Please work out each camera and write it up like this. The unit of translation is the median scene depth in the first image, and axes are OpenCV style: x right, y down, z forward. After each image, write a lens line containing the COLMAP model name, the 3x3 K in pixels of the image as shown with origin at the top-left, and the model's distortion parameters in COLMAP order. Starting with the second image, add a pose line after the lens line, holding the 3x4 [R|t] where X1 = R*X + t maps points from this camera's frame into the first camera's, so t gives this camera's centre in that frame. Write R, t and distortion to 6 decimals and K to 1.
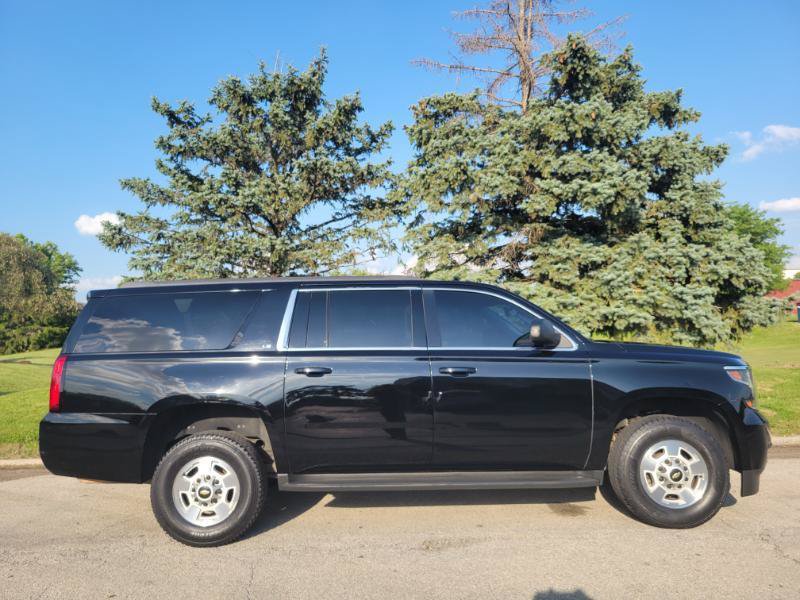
lens RADIAL K [[591.5, 0, 387.0], [0, 591.5, 297.0], [0, 0, 1]] dist [0.009434, 0.005350]
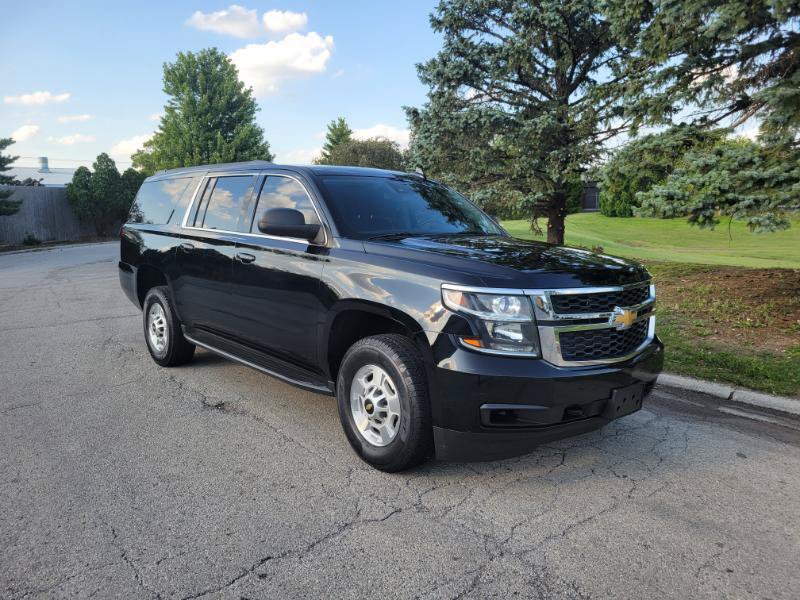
lens RADIAL K [[590.4, 0, 400.0], [0, 590.4, 300.0], [0, 0, 1]] dist [0.028215, -0.006833]
pose [[0.676196, 0.136519, -0.723963, 0.534935], [0.026861, 0.977459, 0.209411, -0.006735], [0.736232, -0.161049, 0.657286, 0.255298]]
